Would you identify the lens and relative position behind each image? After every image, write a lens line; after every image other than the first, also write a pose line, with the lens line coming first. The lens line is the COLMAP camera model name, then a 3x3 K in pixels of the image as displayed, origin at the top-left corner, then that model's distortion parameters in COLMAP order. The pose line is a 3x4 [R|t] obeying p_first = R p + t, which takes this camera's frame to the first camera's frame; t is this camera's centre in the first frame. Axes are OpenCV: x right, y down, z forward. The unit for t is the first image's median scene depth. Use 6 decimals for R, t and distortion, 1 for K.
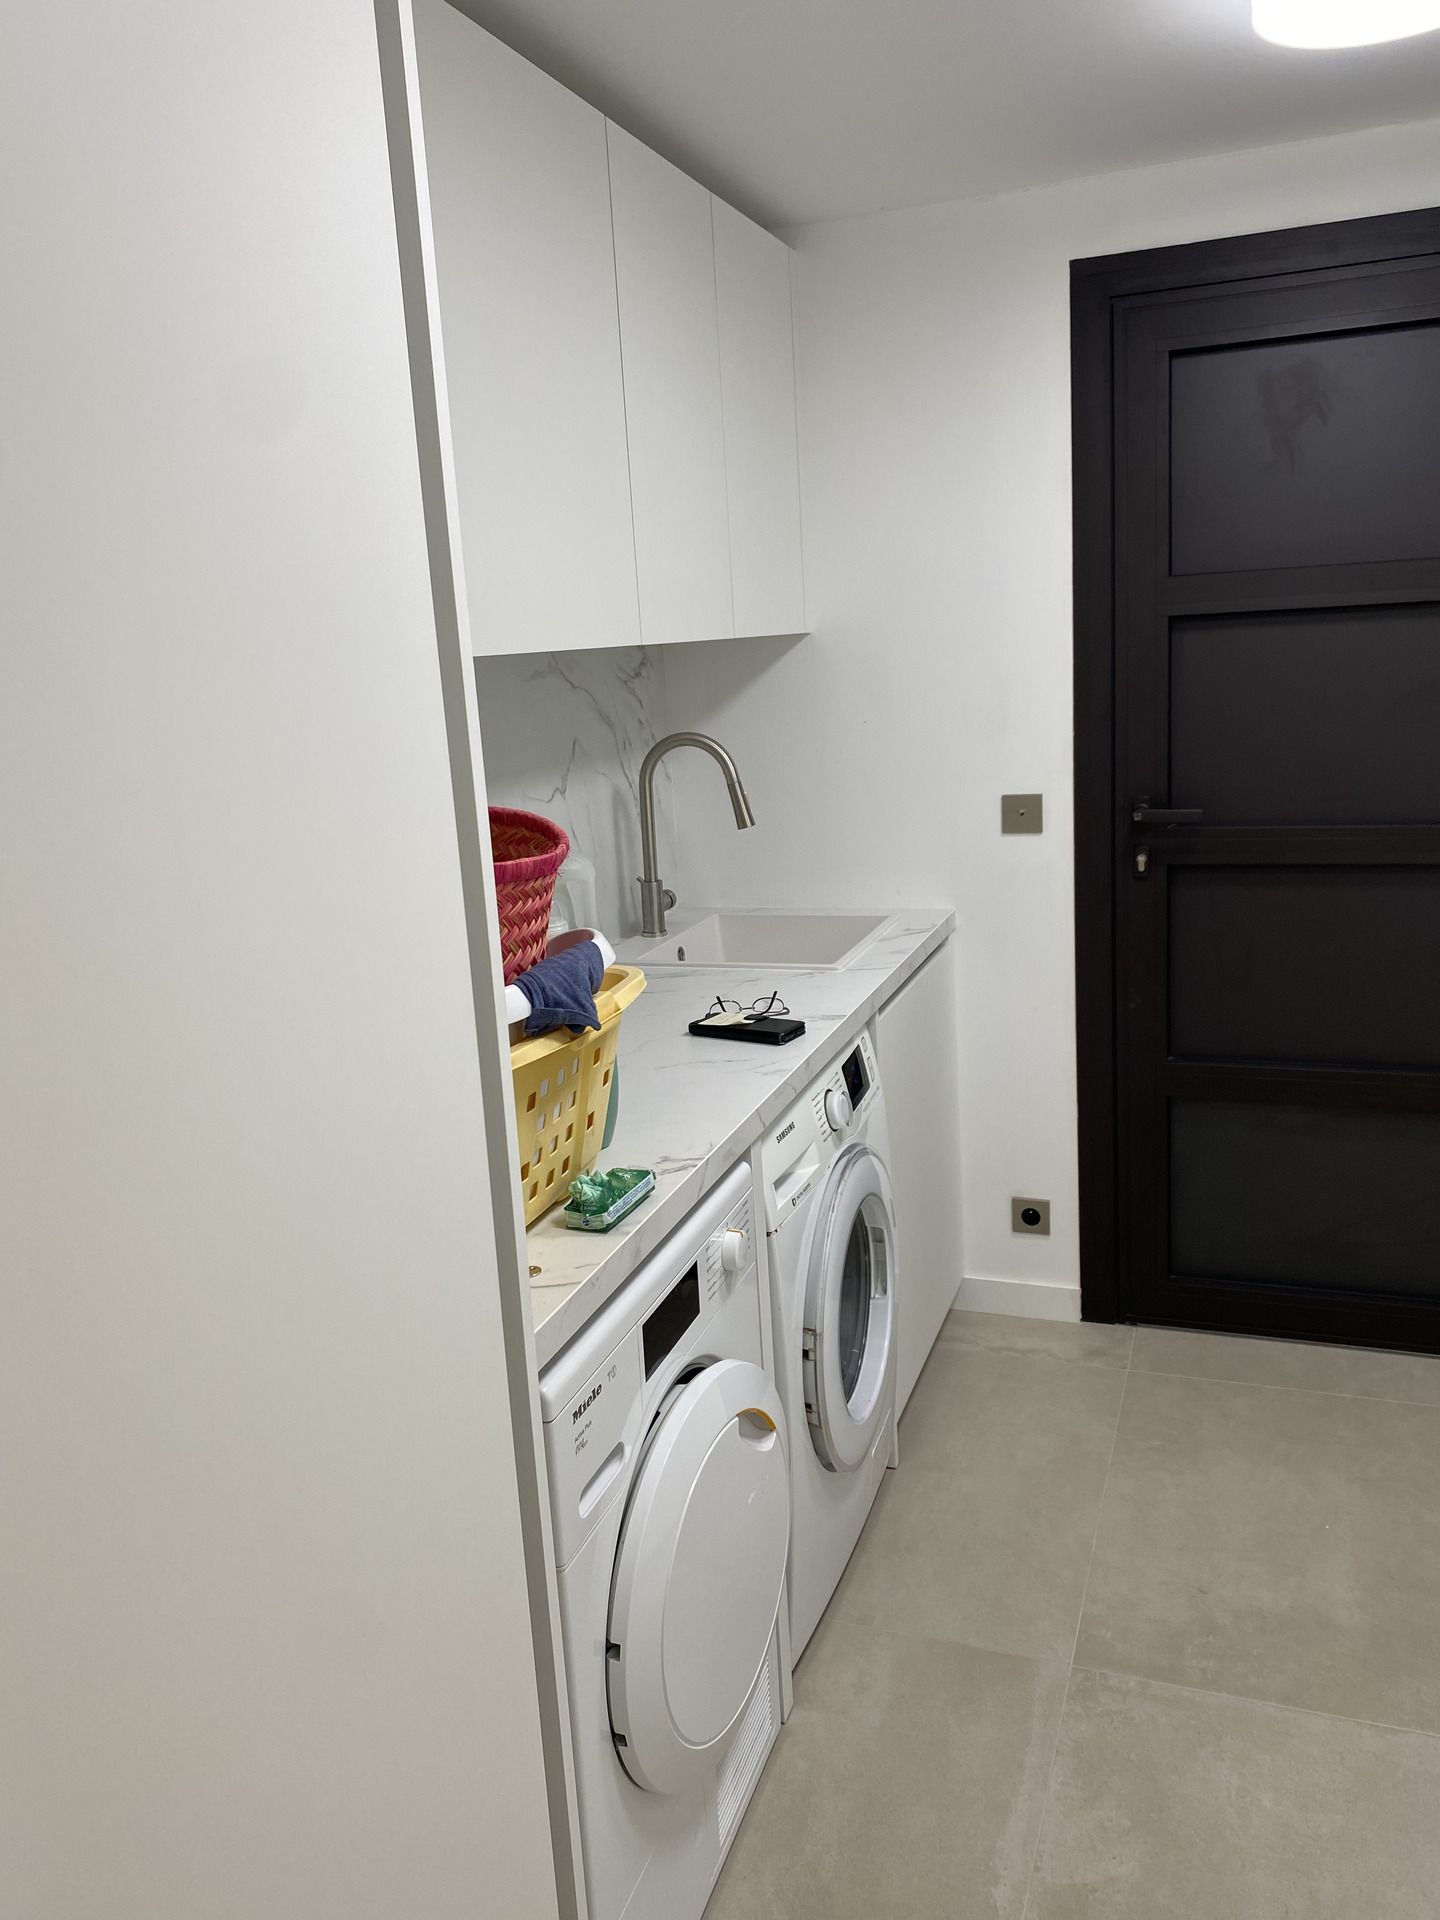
lens RADIAL K [[1471.5, 0, 716.8], [0, 1471.5, 943.2], [0, 0, 1]] dist [0.008329, 0.000895]
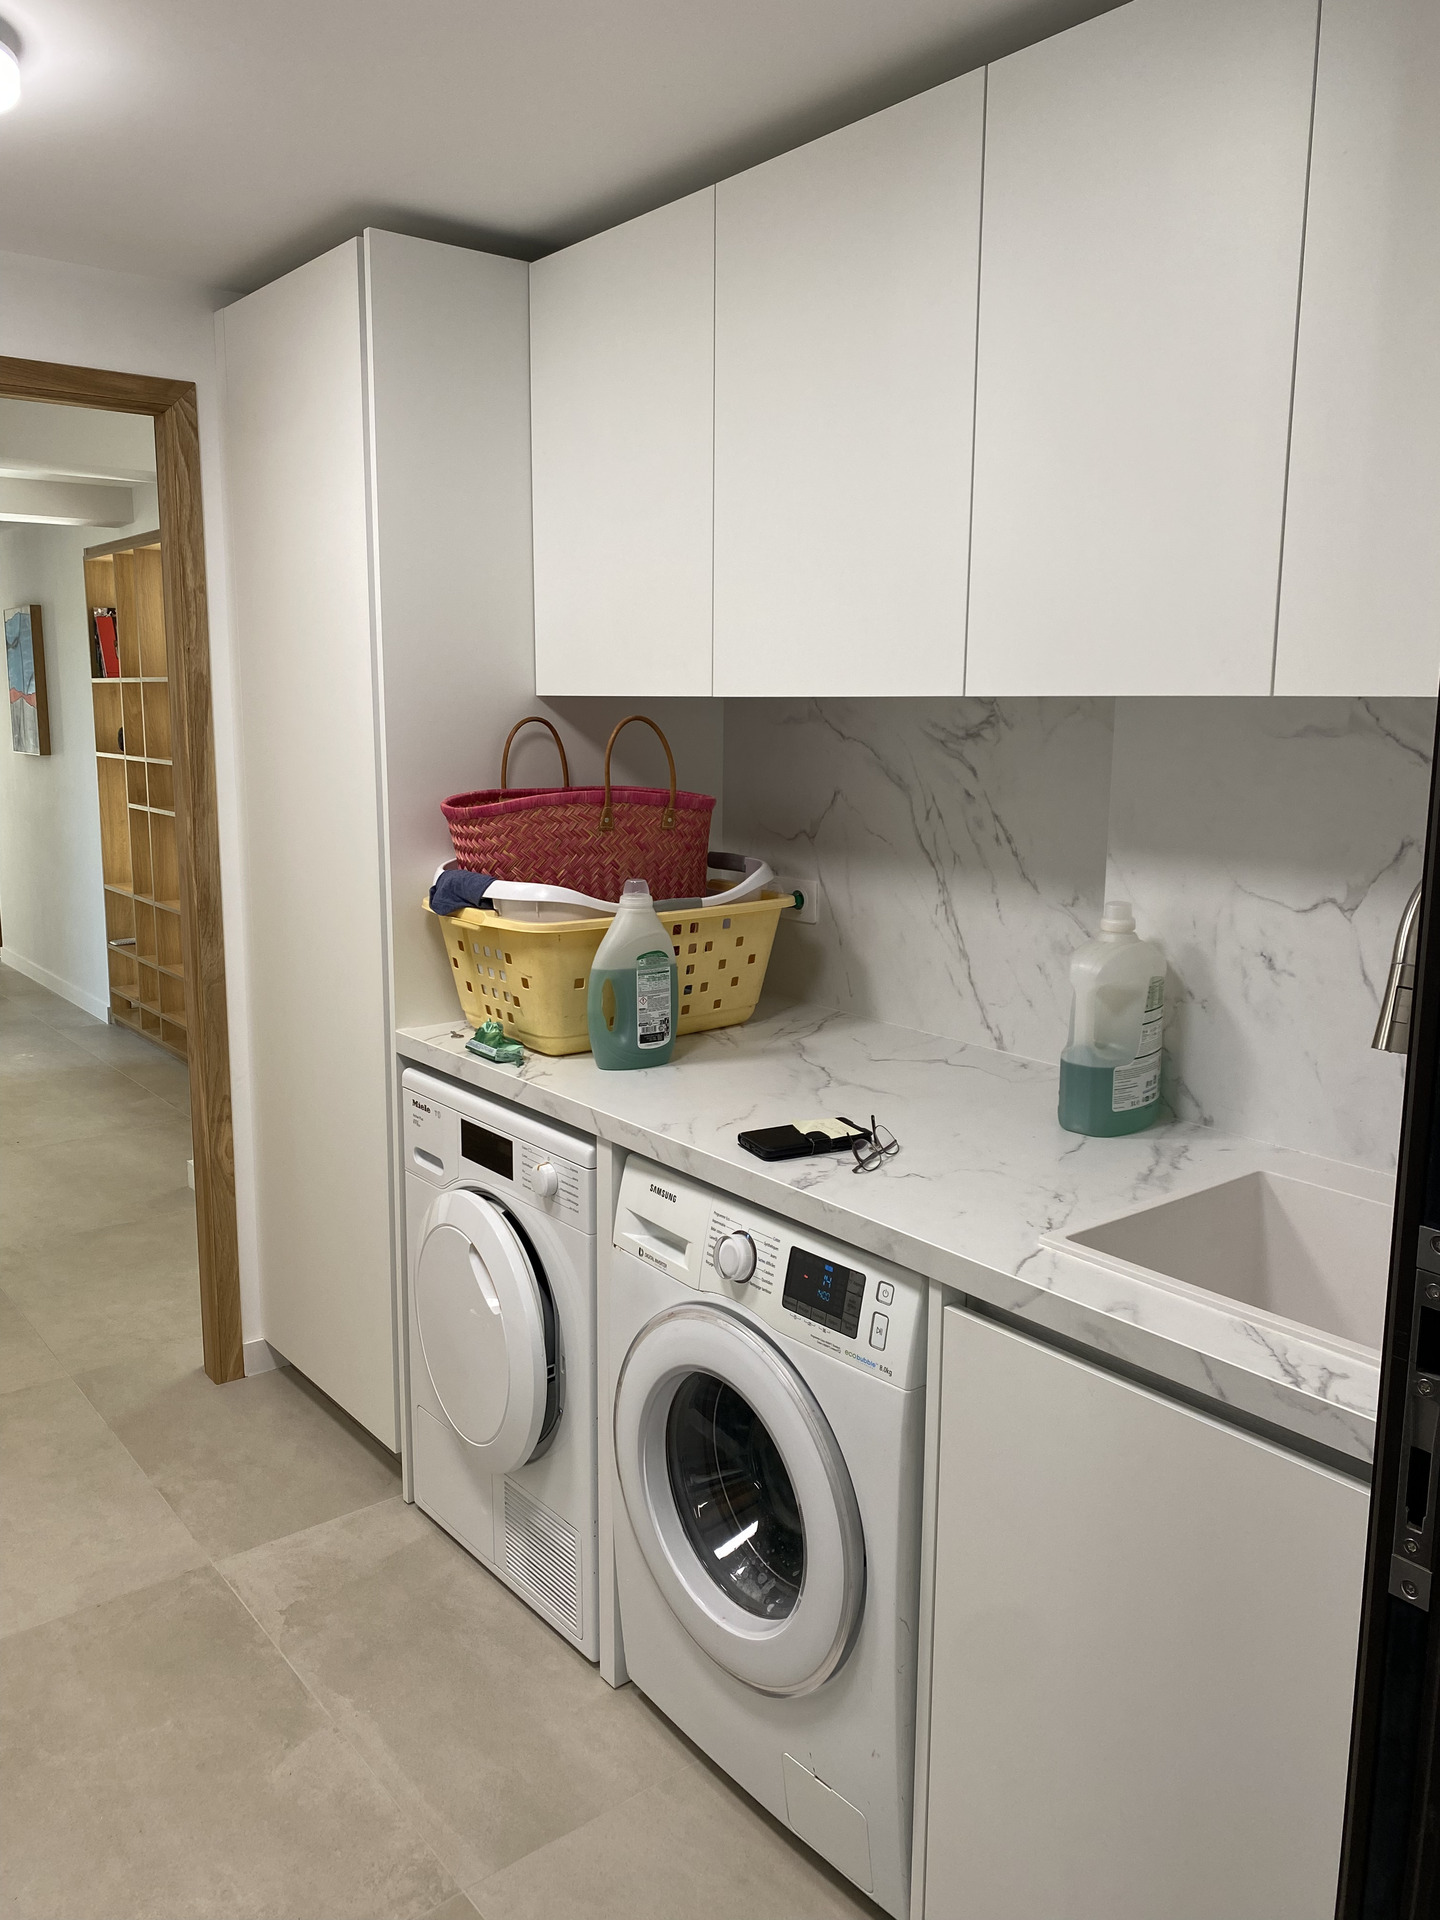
lens RADIAL K [[1471.5, 0, 706.4], [0, 1471.5, 965.1], [0, 0, 1]] dist [0.008329, 0.000895]
pose [[-0.521371, 0.211266, -0.826764, 0.840150], [-0.166746, 0.924968, 0.341513, -0.364982], [0.836880, 0.315914, -0.447024, 1.459991]]
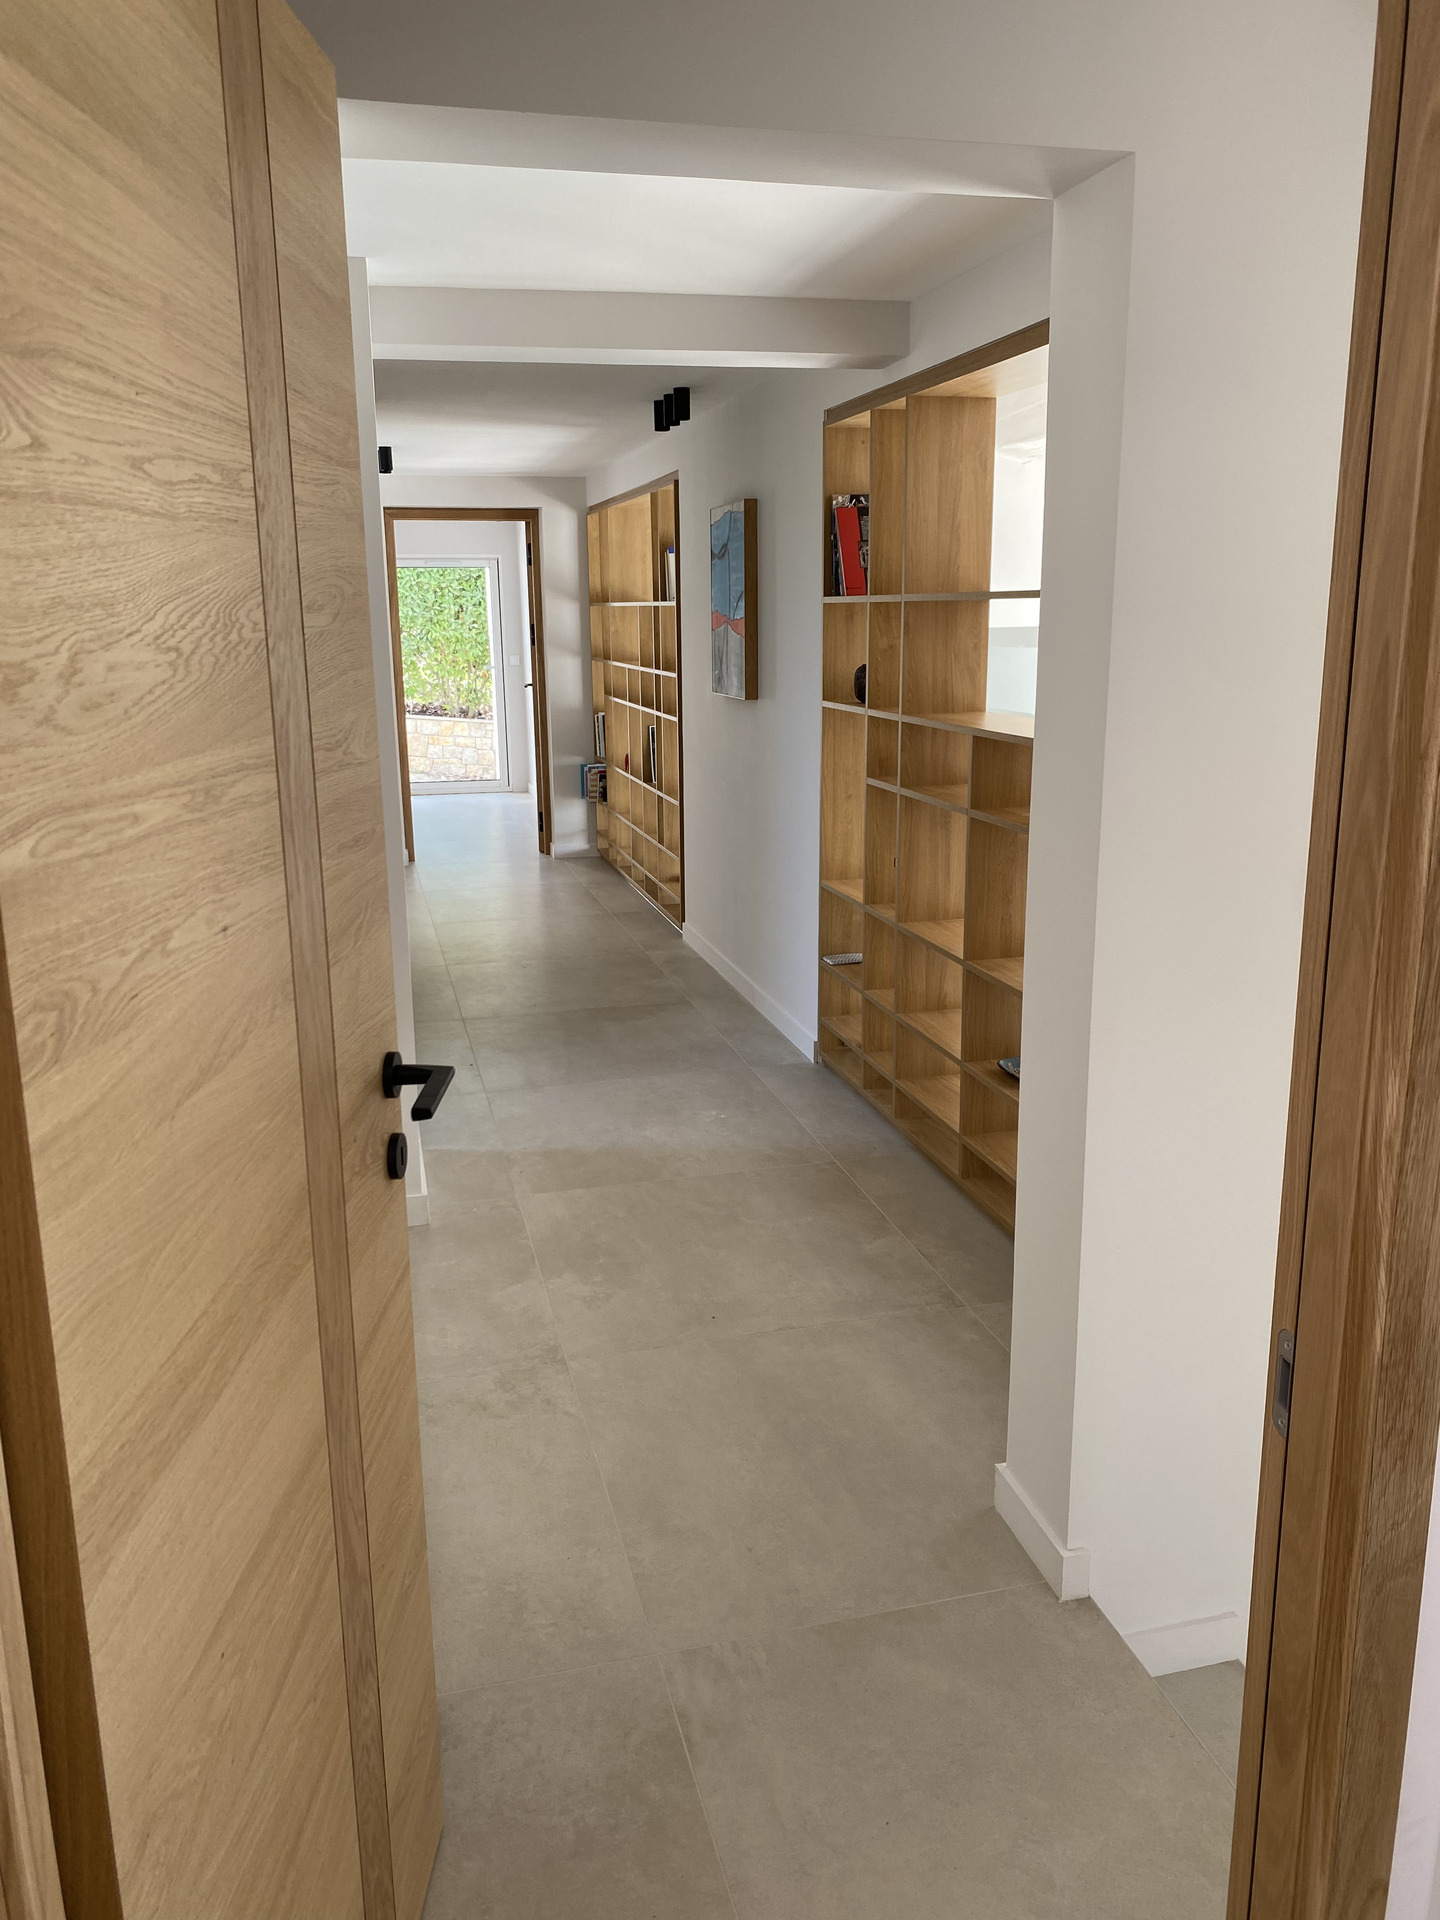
lens RADIAL K [[1471.5, 0, 723.6], [0, 1471.5, 954.8], [0, 0, 1]] dist [0.008329, 0.000895]
pose [[-0.814423, 0.211689, -0.540280, 0.549858], [-0.060024, 0.895354, 0.441292, -0.250836], [0.577159, 0.391828, -0.716490, 0.990238]]
